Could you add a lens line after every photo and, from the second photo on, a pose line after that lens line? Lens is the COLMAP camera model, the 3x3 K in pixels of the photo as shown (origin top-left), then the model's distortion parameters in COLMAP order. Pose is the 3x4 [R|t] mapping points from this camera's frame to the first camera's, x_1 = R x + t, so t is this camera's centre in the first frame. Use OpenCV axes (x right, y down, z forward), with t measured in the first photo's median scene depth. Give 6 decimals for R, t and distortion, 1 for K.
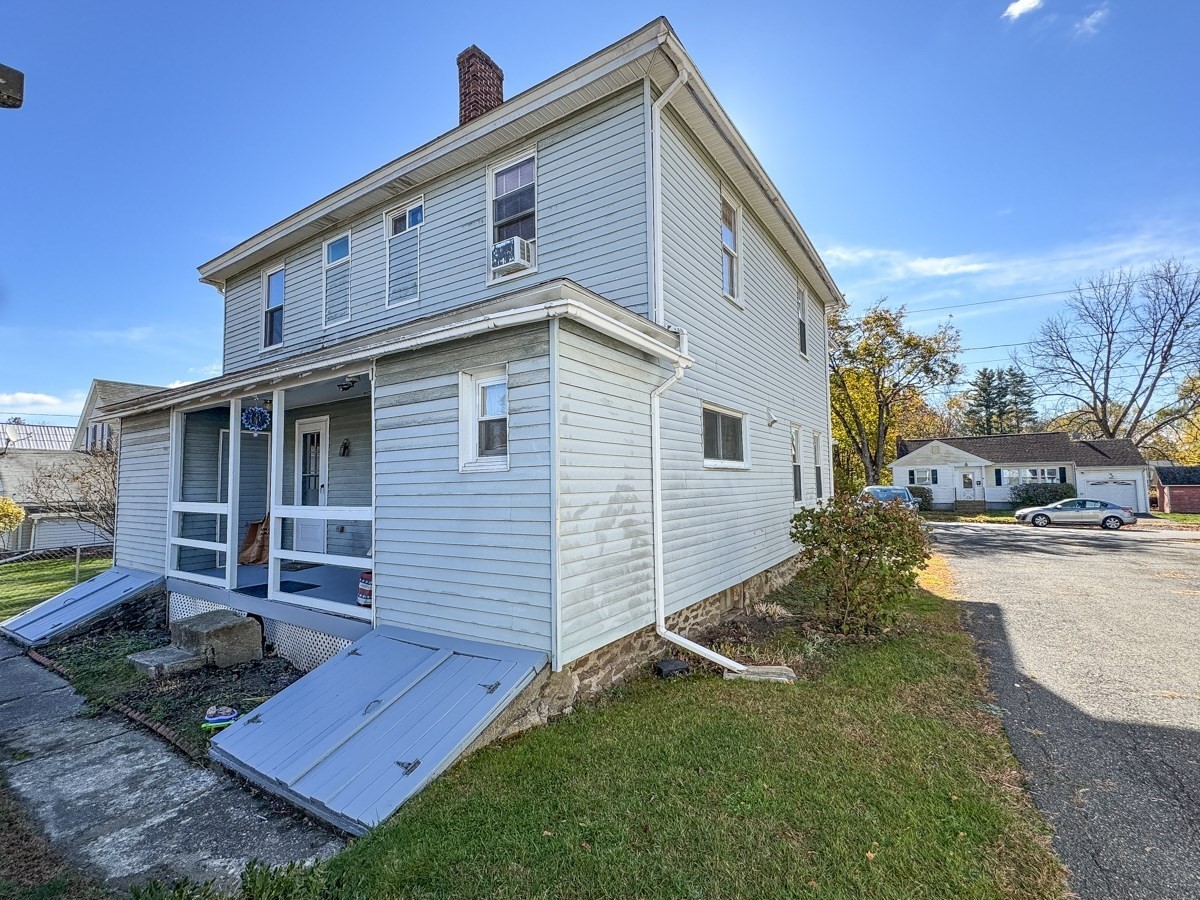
lens RADIAL K [[548.6, 0, 600.3], [0, 548.6, 450.5], [0, 0, 1]] dist [0.001177, -0.001519]
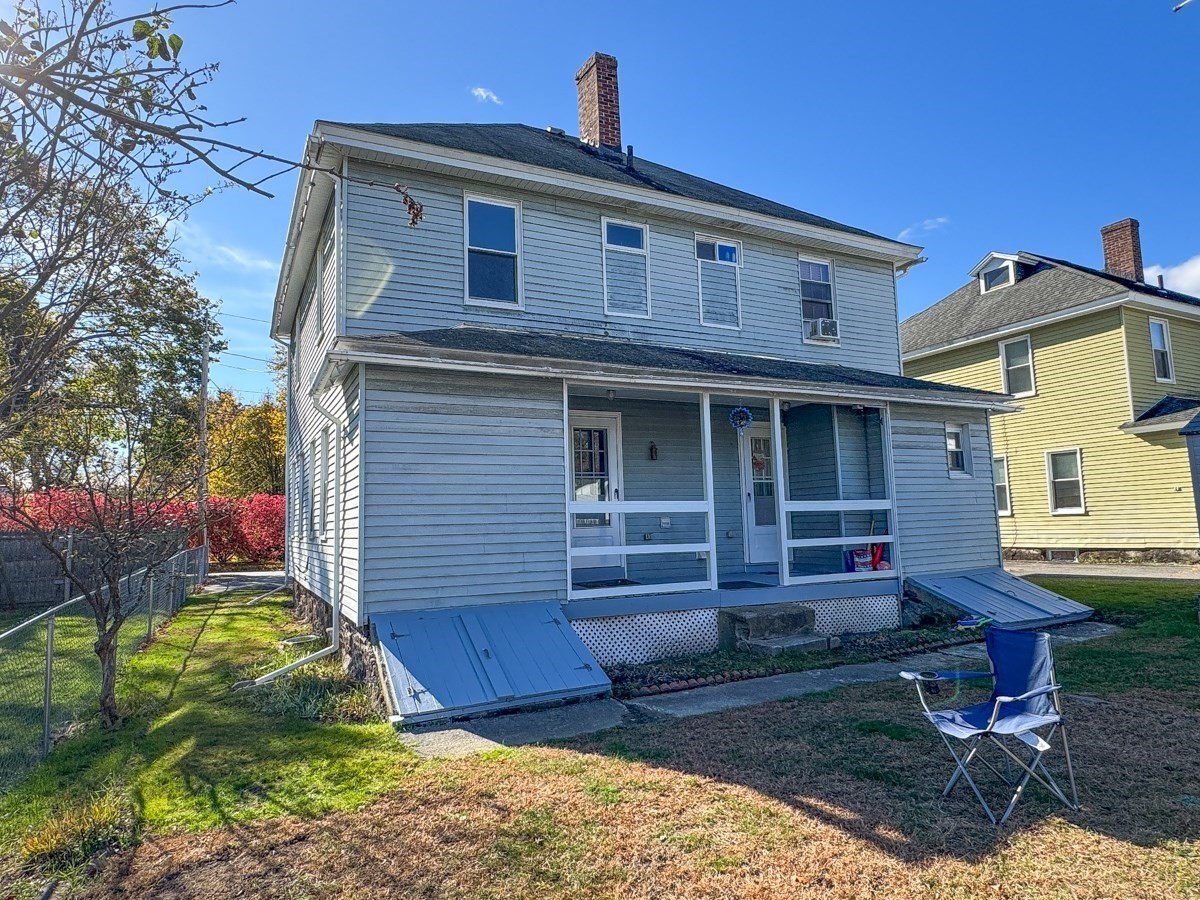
lens RADIAL K [[734.2, 0, 601.8], [0, 734.2, 449.2], [0, 0, 1]] dist [-0.000263, -0.000148]
pose [[0.496483, 0.090064, 0.863362, -1.801308], [-0.034957, 0.995871, -0.083784, 0.114796], [-0.867342, 0.011417, 0.497581, 0.492588]]
